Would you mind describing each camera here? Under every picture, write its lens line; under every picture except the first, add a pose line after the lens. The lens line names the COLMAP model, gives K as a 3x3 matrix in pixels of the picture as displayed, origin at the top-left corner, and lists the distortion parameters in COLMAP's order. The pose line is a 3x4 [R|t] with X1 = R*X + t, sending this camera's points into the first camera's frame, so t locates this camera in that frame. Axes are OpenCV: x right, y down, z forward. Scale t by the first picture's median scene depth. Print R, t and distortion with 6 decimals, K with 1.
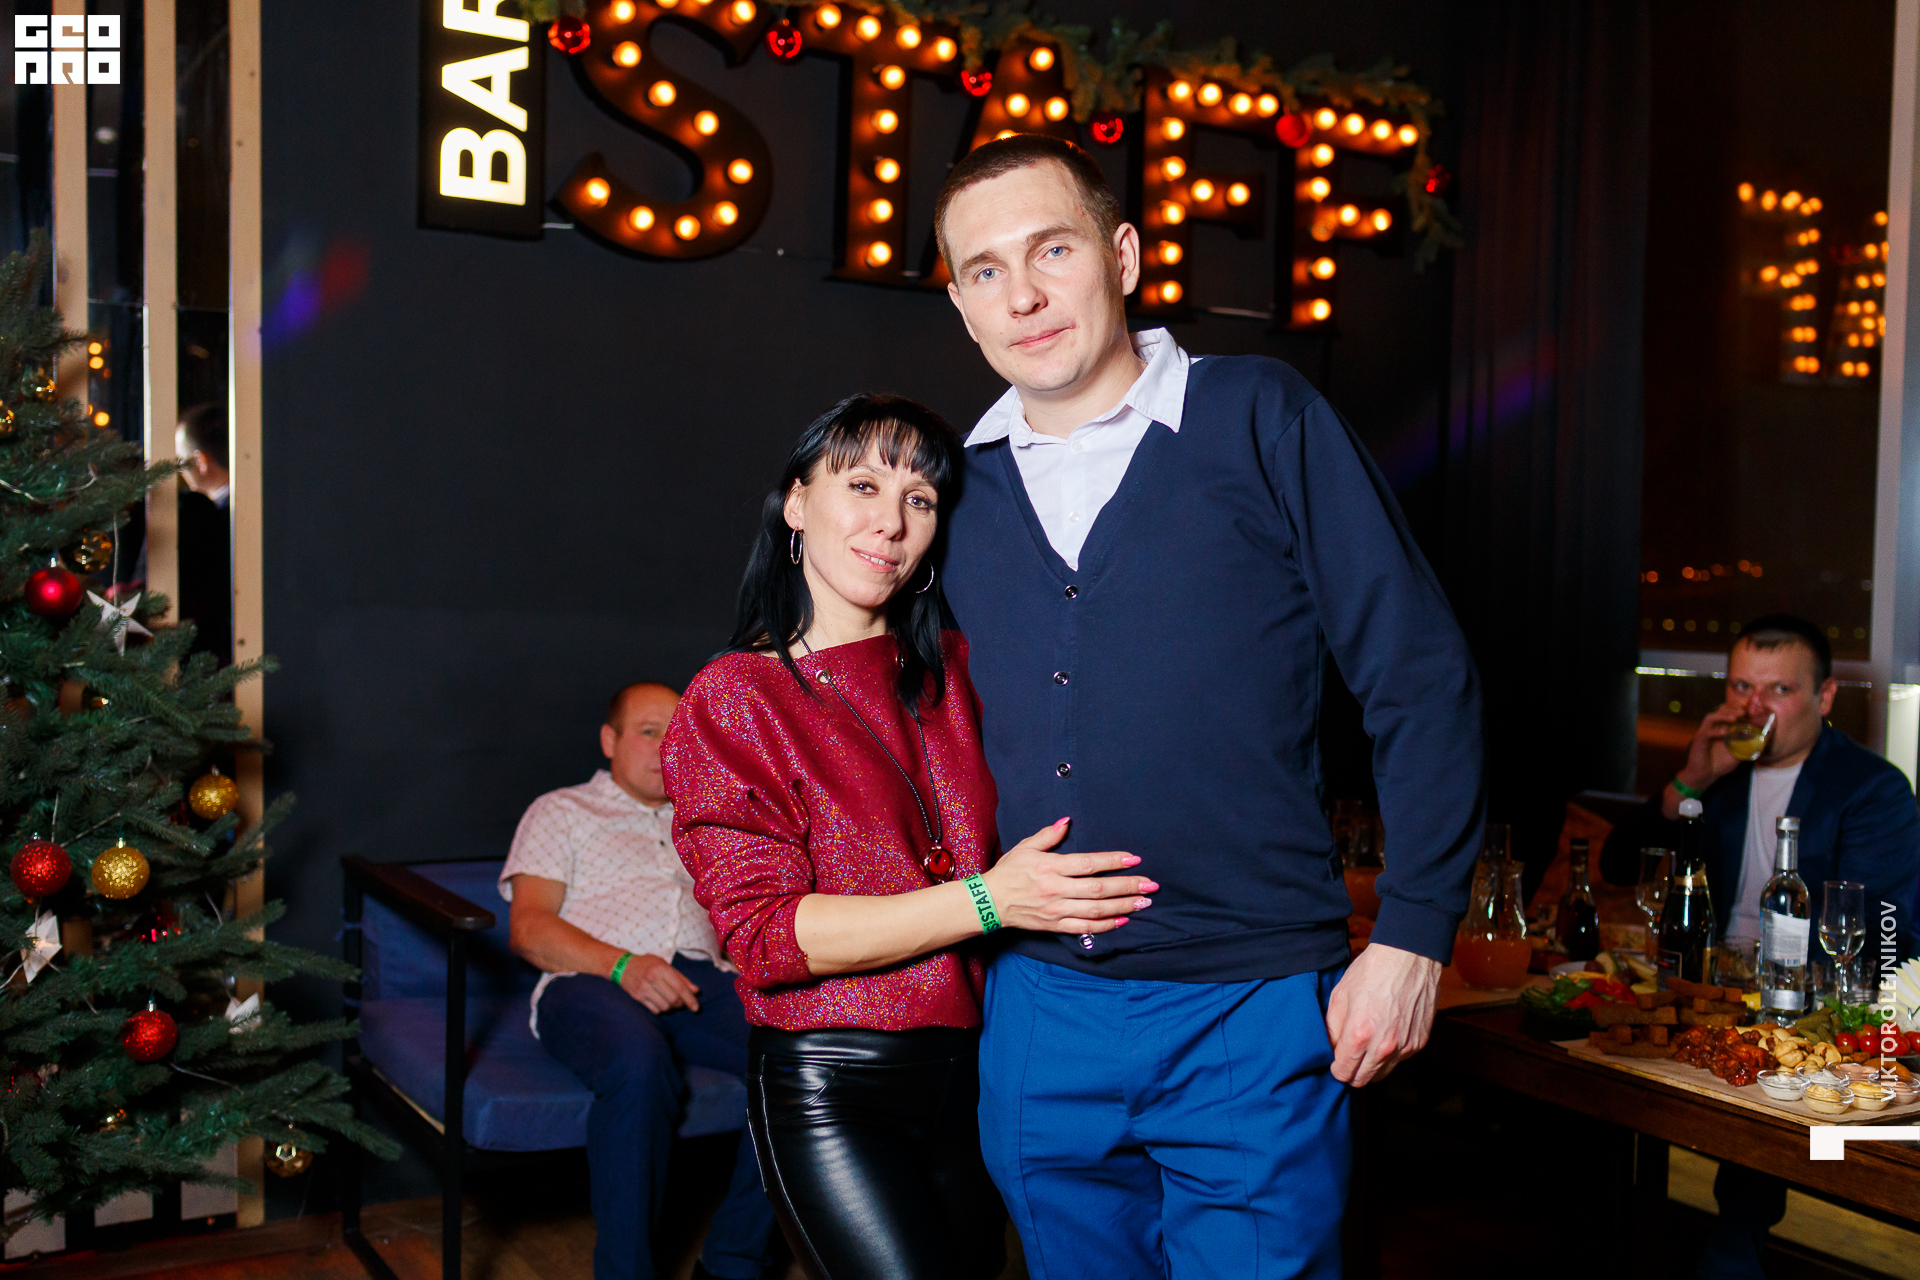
lens RADIAL K [[1876.3, 0, 956.4], [0, 1876.3, 639.5], [0, 0, 1]] dist [0.020878, 0.000000]
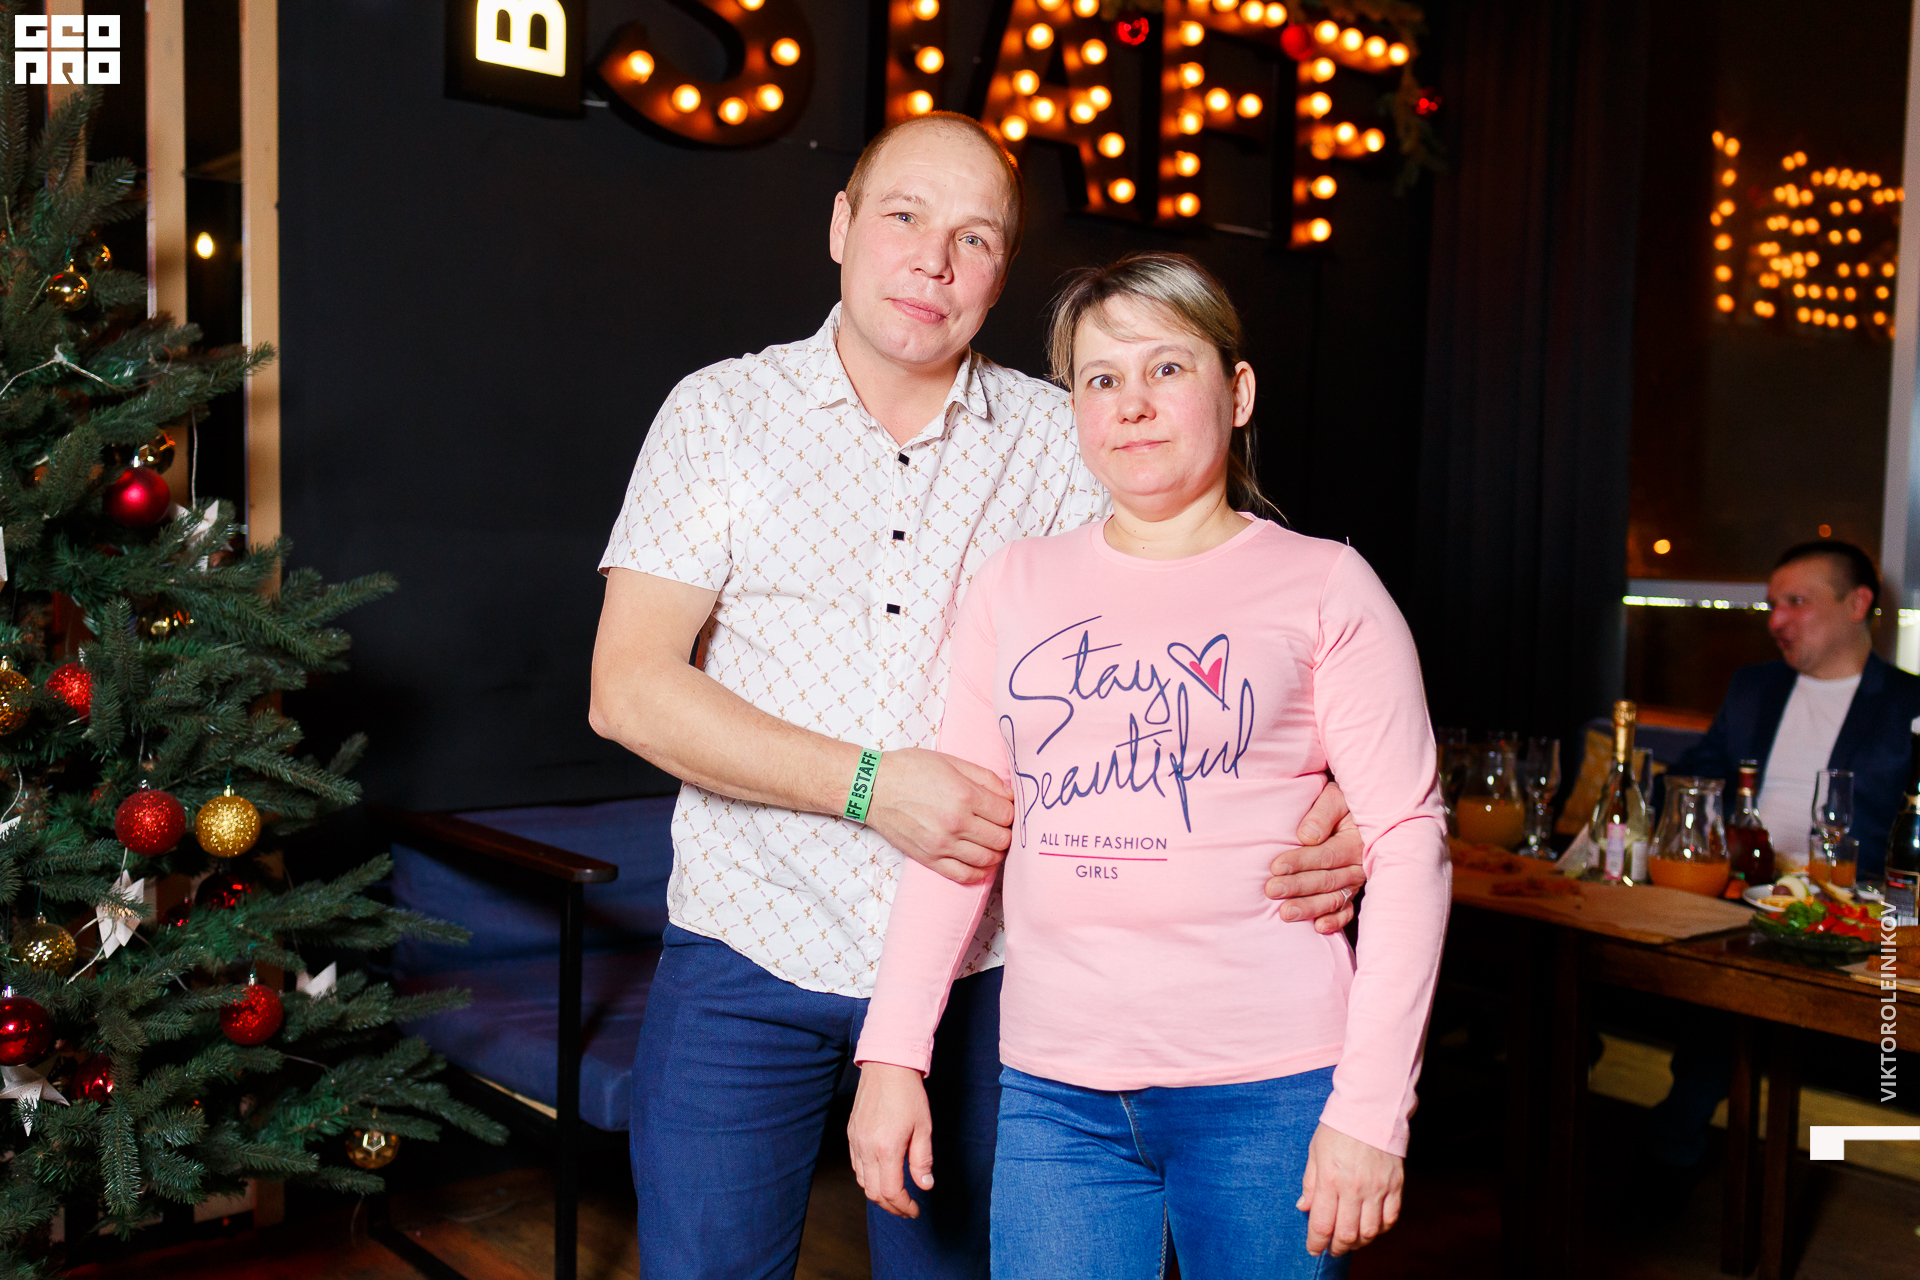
lens RADIAL K [[1876.3, 0, 962.0], [0, 1876.3, 641.2], [0, 0, 1]] dist [0.020878, 0.000000]
pose [[0.987590, -0.006372, 0.156922, -0.151559], [0.002002, 0.999606, 0.027987, 0.010171], [-0.157039, -0.027326, 0.987214, 0.065966]]
